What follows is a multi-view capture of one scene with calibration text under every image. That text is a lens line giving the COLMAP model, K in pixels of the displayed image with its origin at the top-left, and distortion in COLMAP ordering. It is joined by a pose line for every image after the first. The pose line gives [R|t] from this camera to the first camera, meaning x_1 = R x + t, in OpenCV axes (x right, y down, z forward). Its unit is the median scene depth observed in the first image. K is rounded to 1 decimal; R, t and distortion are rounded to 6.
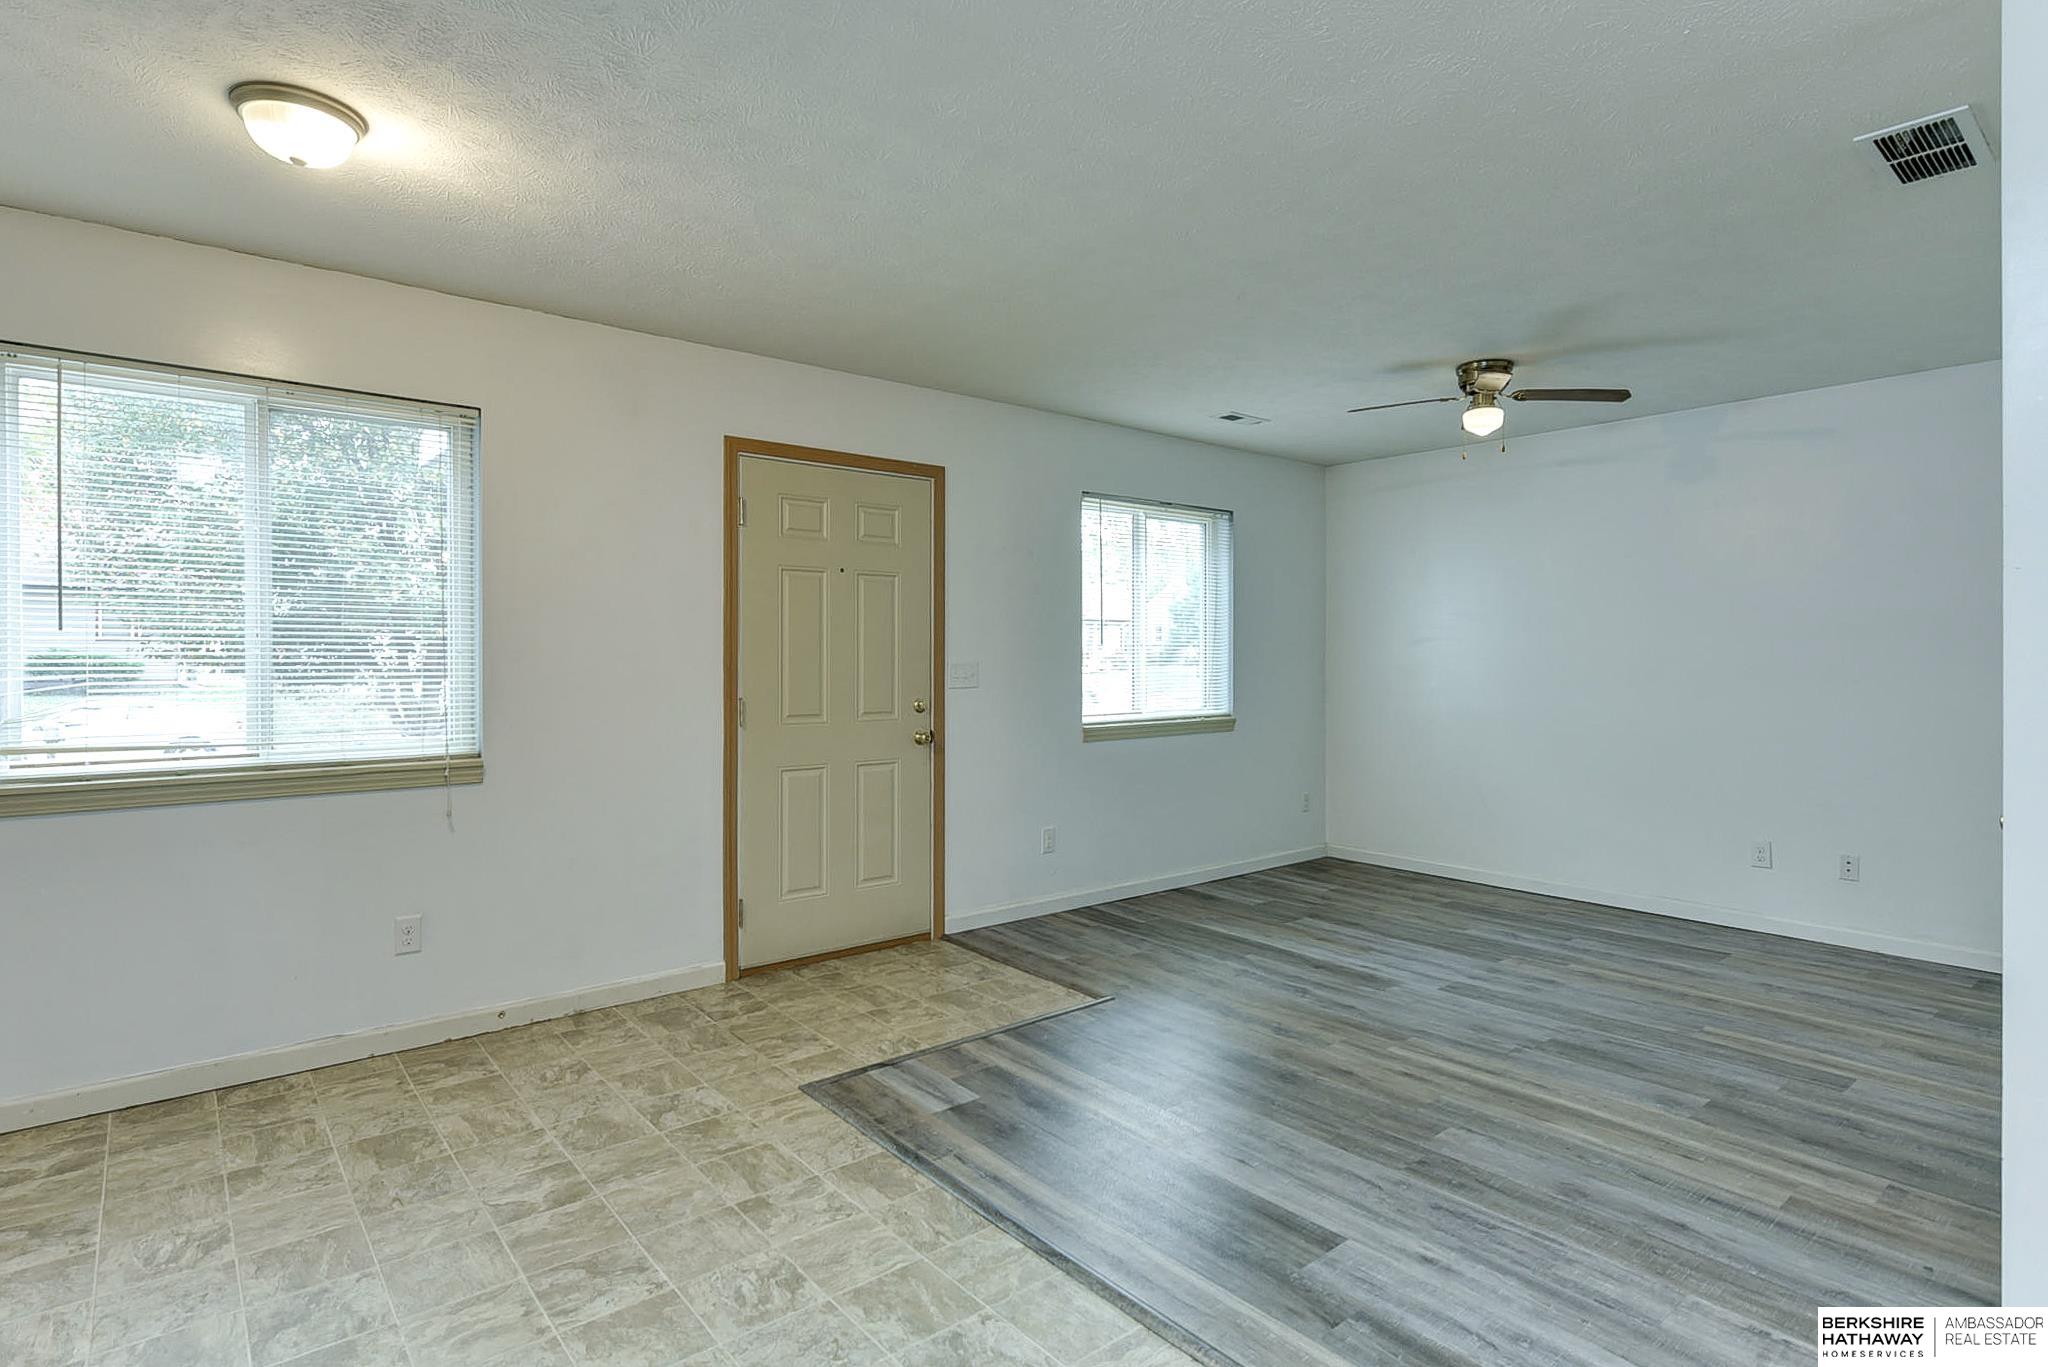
lens RADIAL K [[1042.2, 0, 994.3], [0, 1042.2, 656.8], [0, 0, 1]] dist [0.000784, -0.001897]
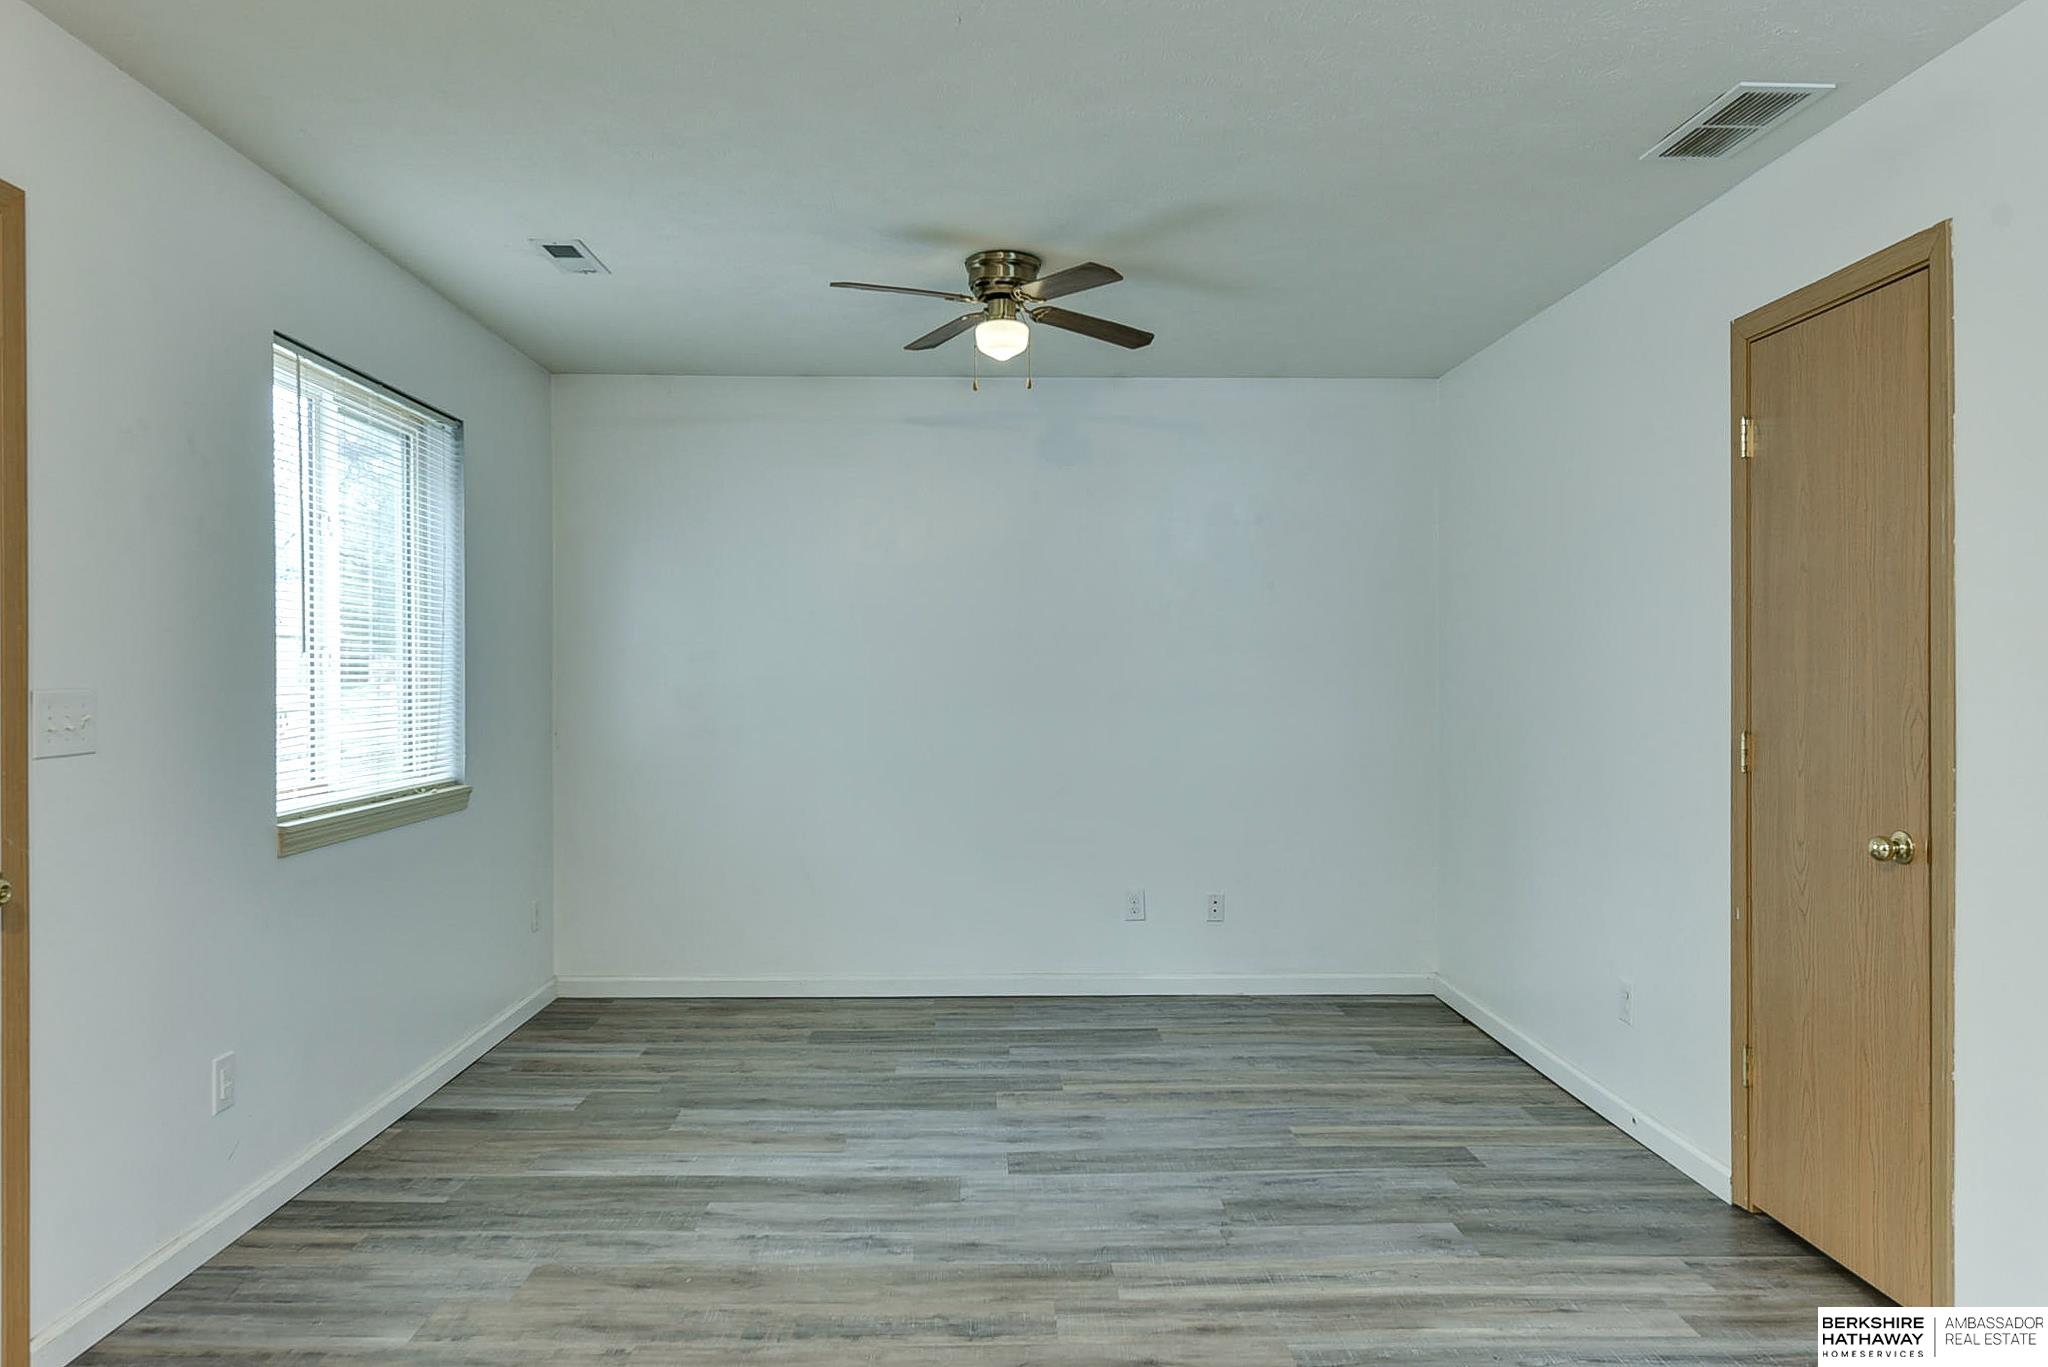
lens RADIAL K [[1368.7, 0, 1008.9], [0, 1368.7, 680.6], [0, 0, 1]] dist [0.005574, -0.001160]
pose [[0.607692, -0.002371, 0.794169, -0.307998], [0.001598, 0.999997, 0.001763, 0.000727], [-0.794171, 0.000197, 0.607694, 0.524687]]
